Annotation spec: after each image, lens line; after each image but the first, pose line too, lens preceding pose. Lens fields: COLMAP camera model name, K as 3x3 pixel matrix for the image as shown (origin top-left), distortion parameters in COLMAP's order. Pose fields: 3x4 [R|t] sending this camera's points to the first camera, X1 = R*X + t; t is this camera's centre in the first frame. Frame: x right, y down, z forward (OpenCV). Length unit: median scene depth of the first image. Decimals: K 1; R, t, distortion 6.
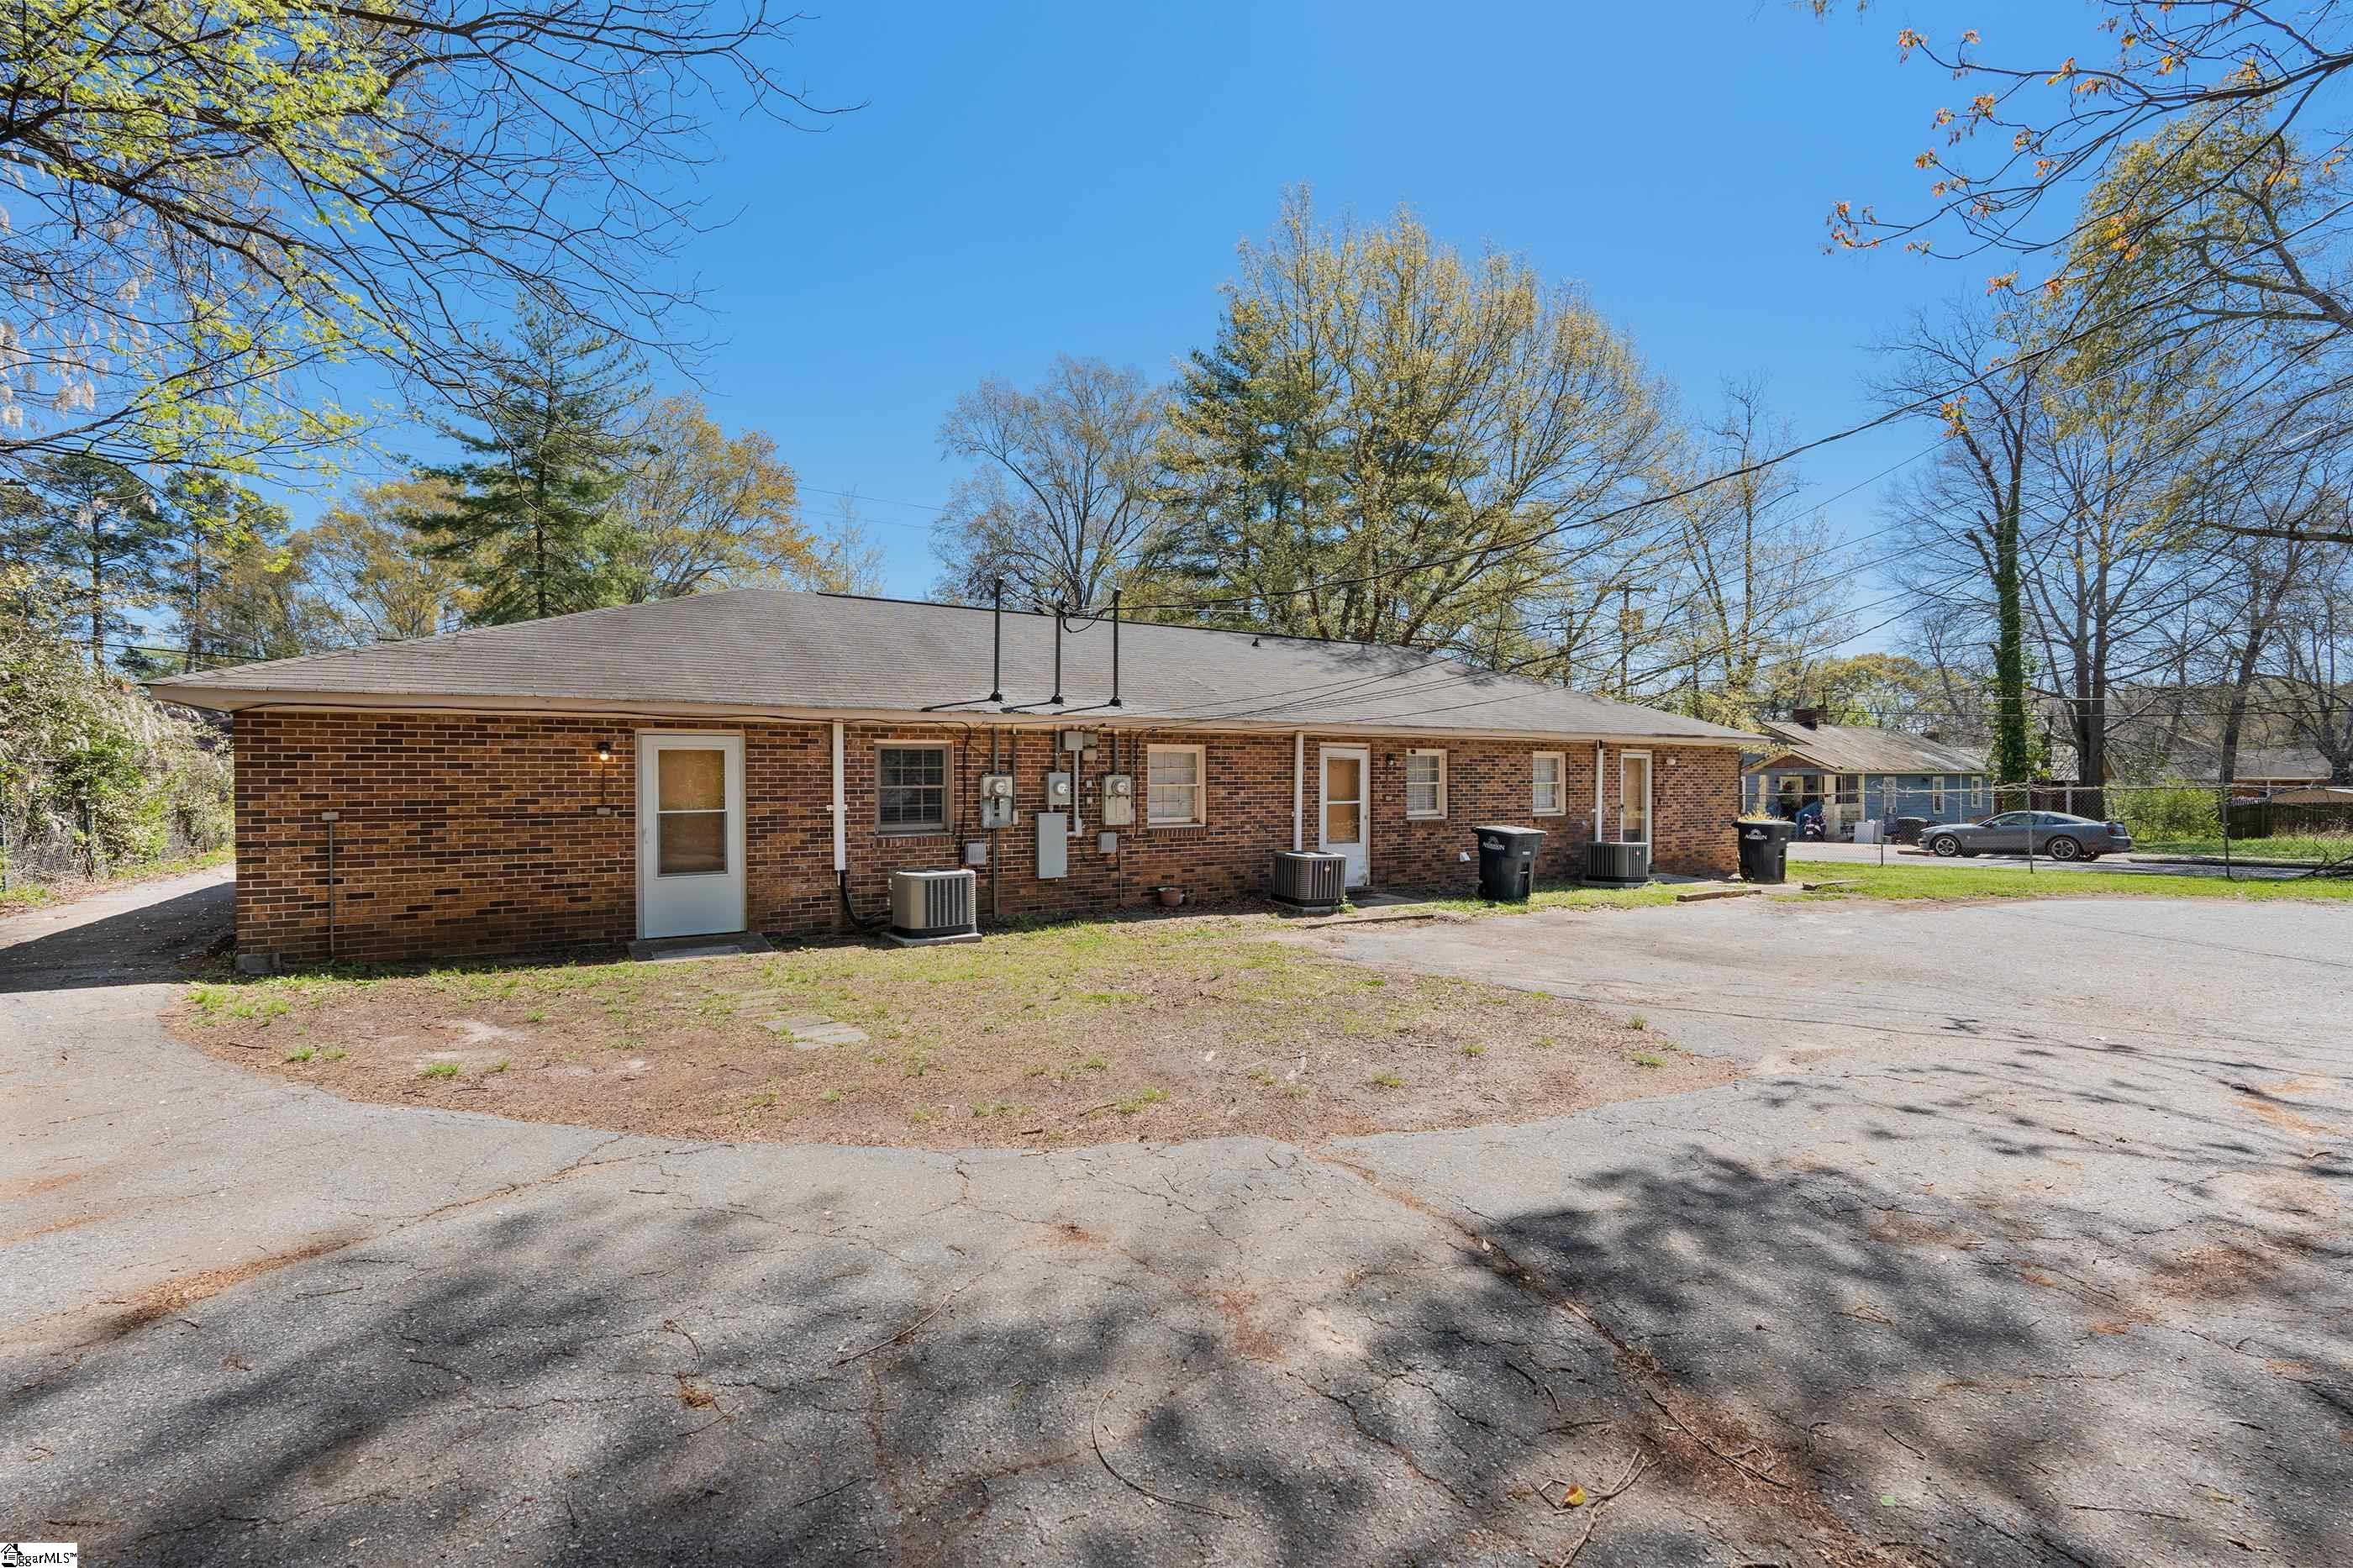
lens RADIAL K [[1033.5, 0, 1176.5], [0, 1033.5, 784.0], [0, 0, 1]] dist [-0.003811, -0.000020]
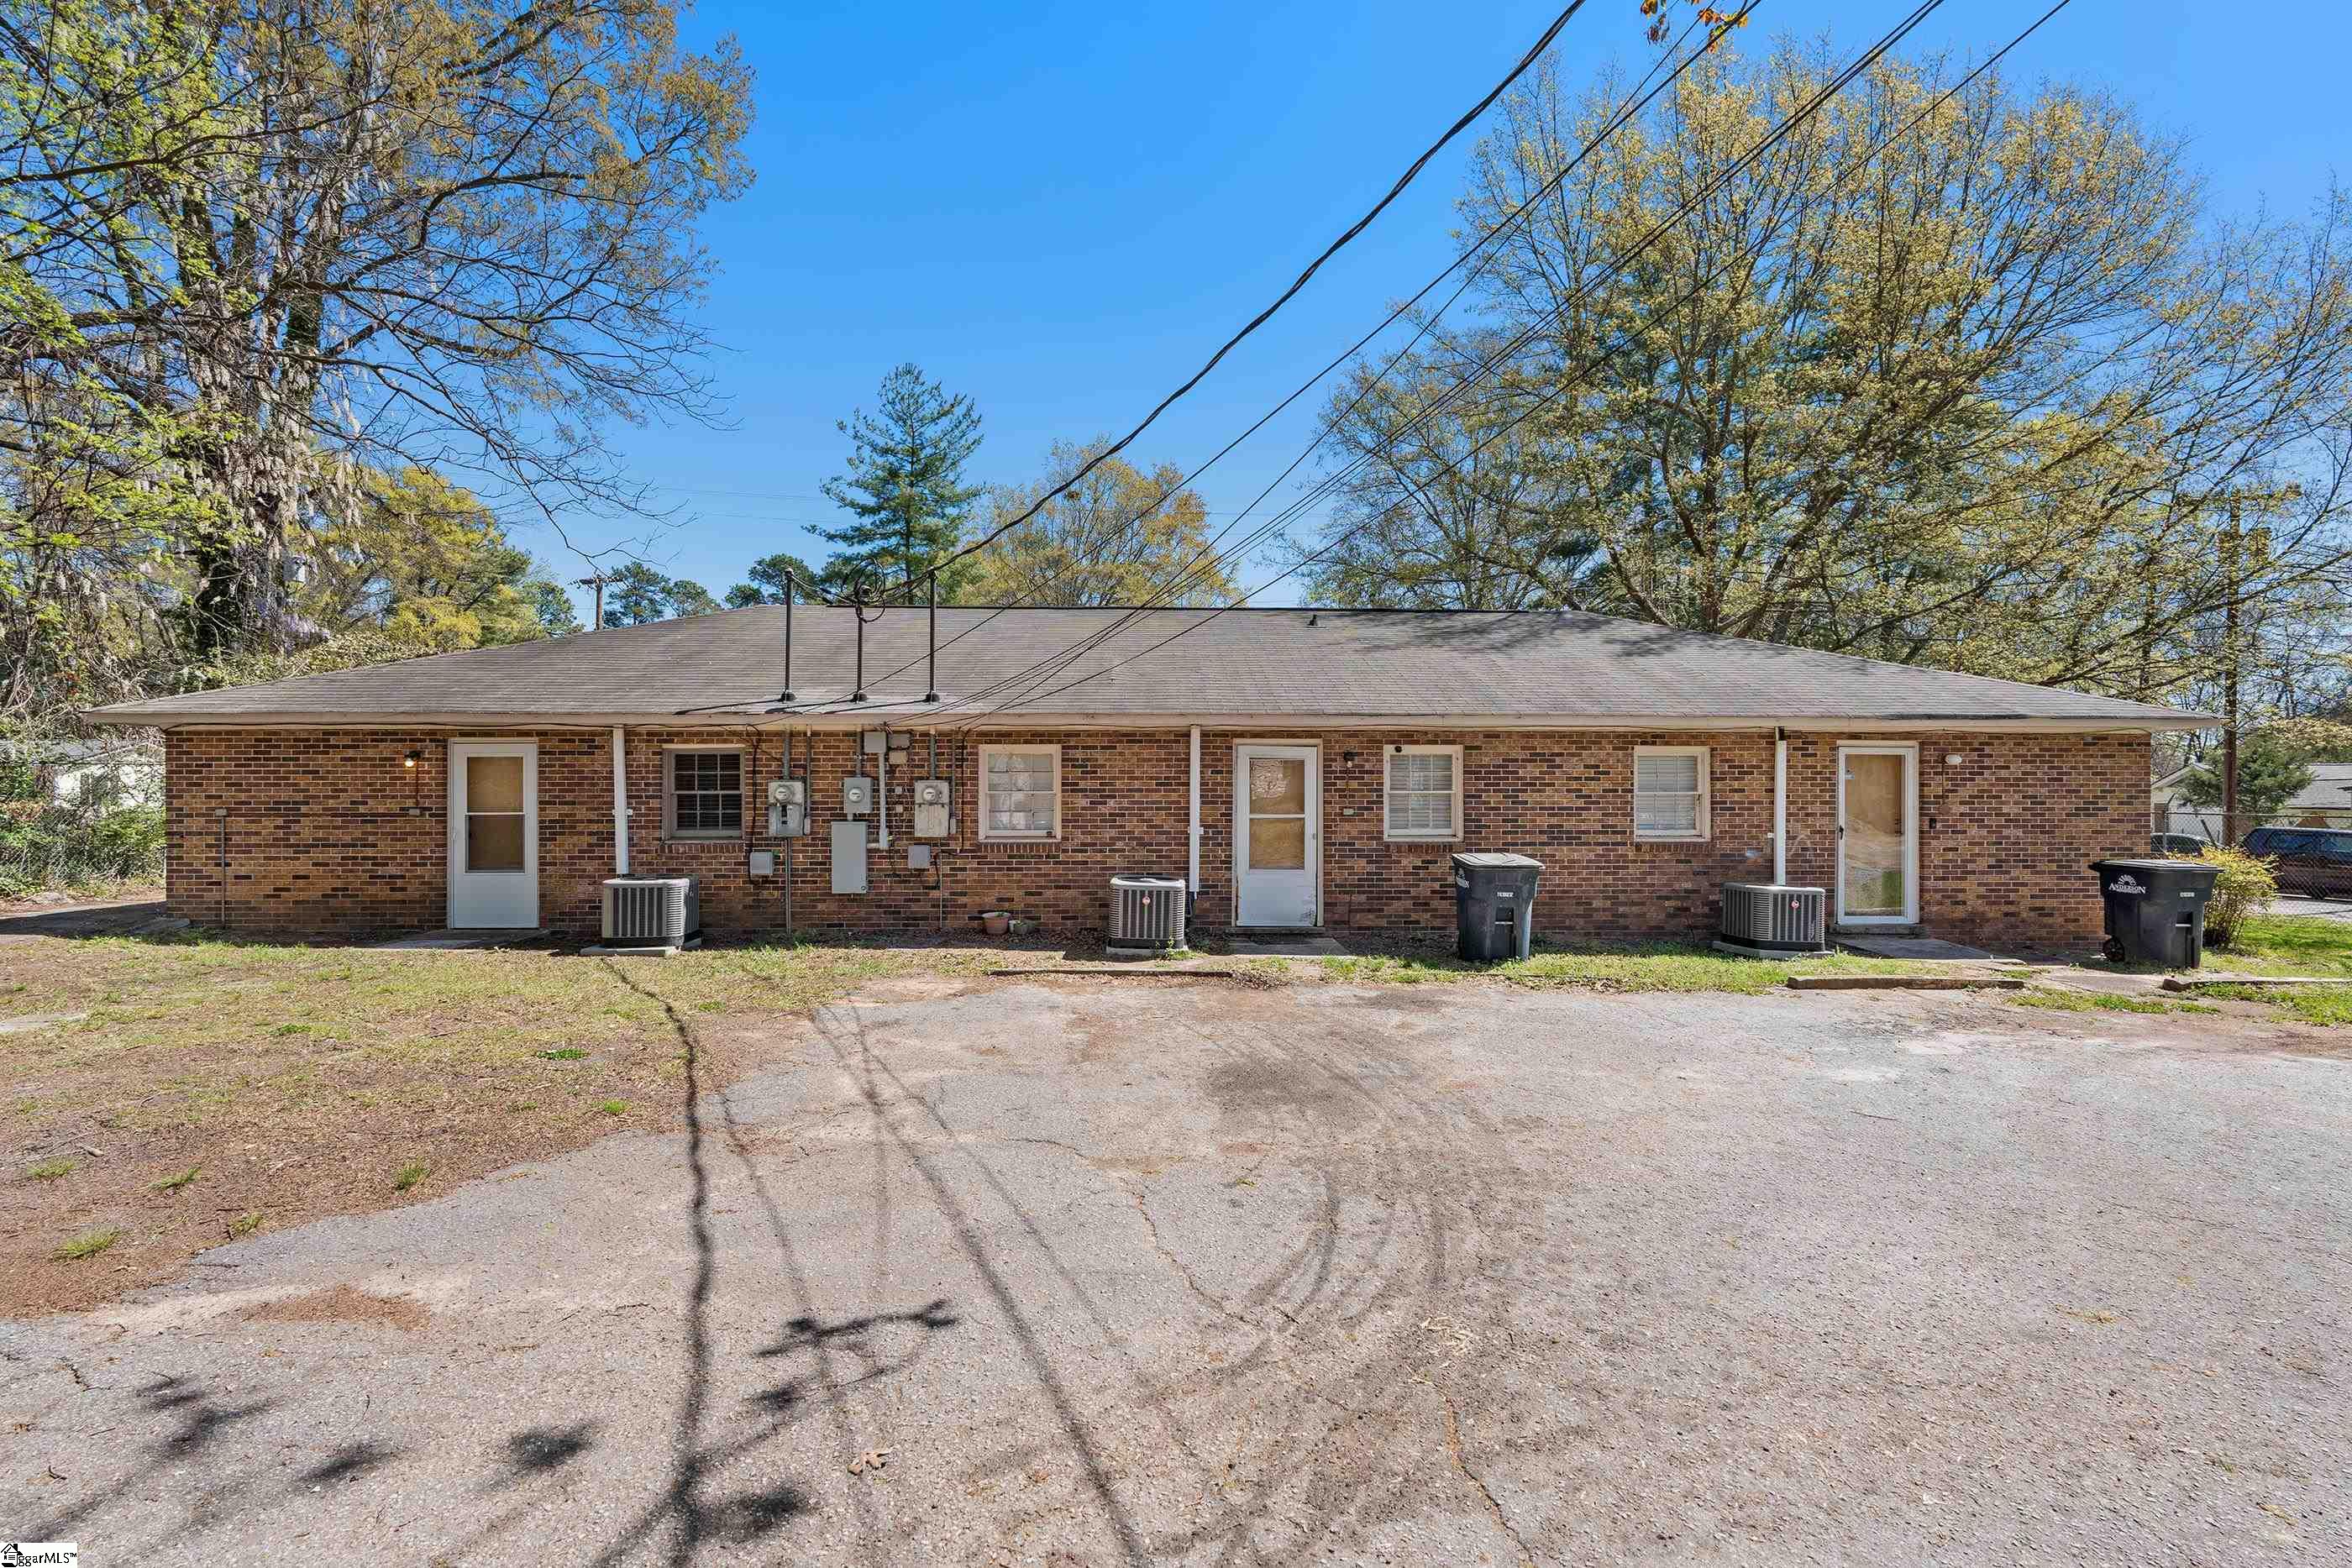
lens RADIAL K [[1036.8, 0, 1167.0], [0, 1036.8, 775.3], [0, 0, 1]] dist [-0.002854, -0.000358]
pose [[0.864735, -0.005399, -0.502199, 0.558501], [-0.005040, 0.999799, -0.019427, 0.003166], [0.502203, 0.019330, 0.864534, 0.337790]]
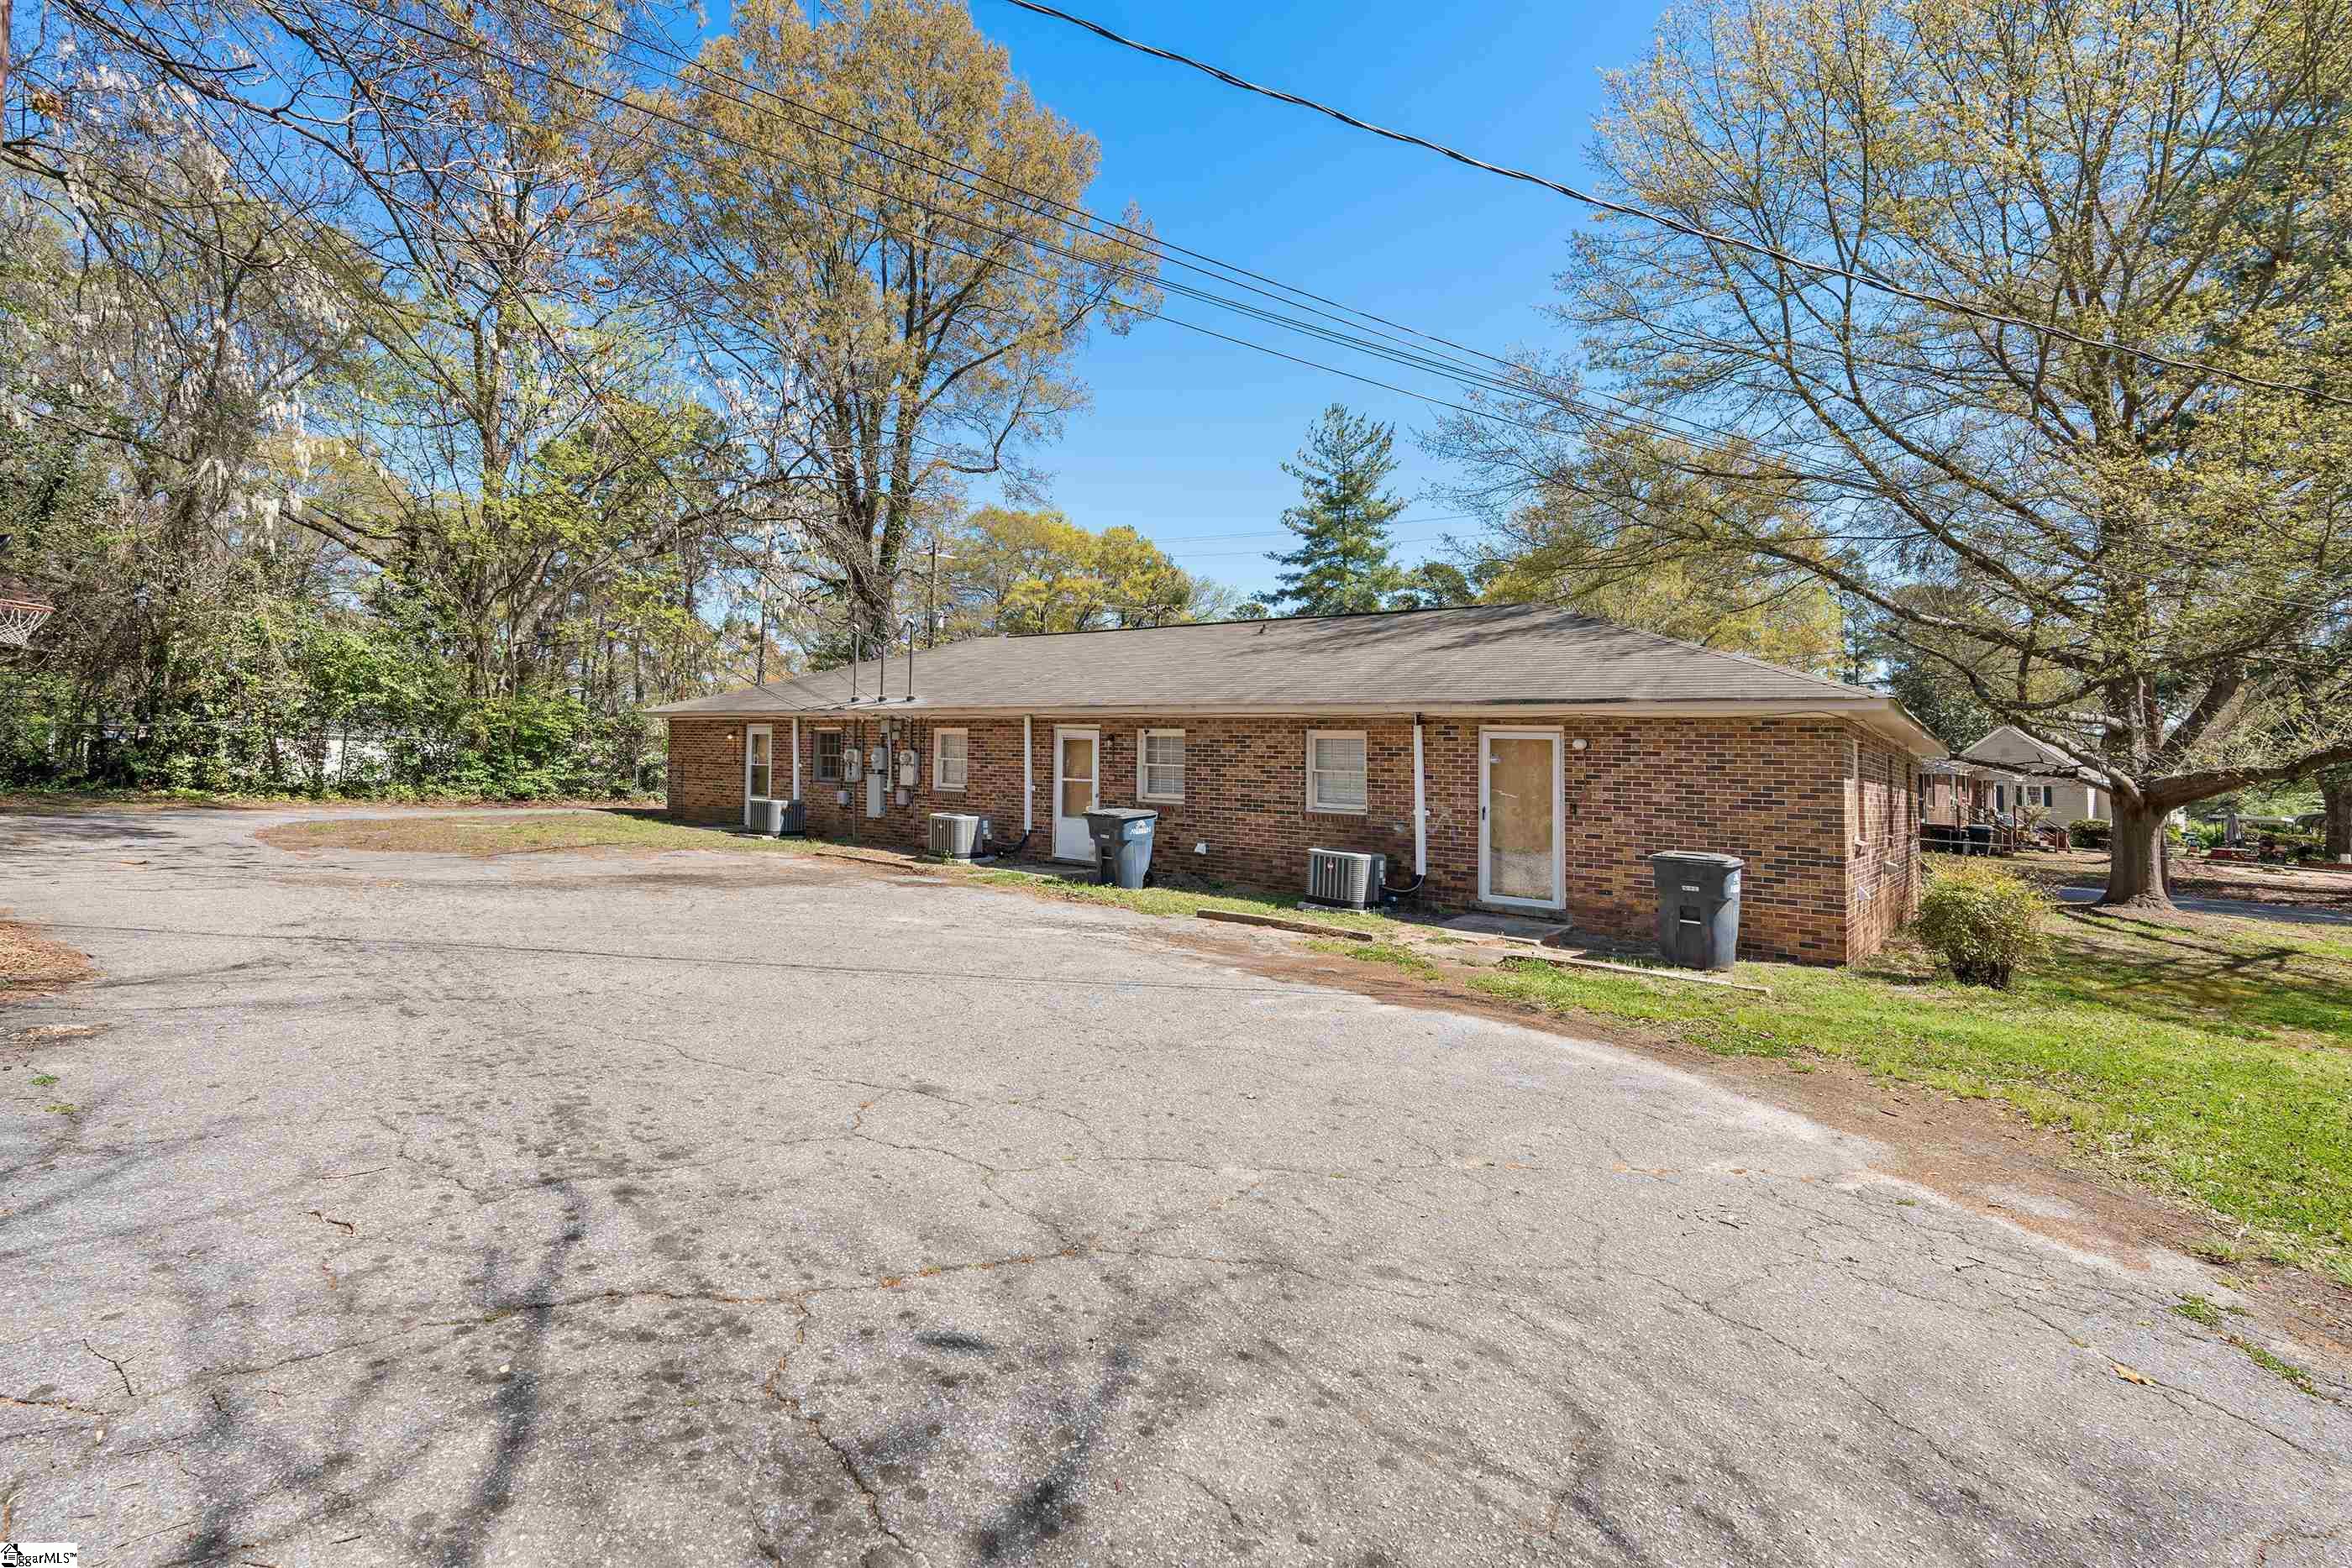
lens RADIAL K [[979.5, 0, 1181.3], [0, 979.5, 748.9], [0, 0, 1]] dist [-0.000957, -0.000004]
pose [[0.396584, -0.002157, -0.917996, 1.330228], [-0.037439, 0.999127, -0.018522, 0.000757], [0.917235, 0.041715, 0.396157, 0.810586]]
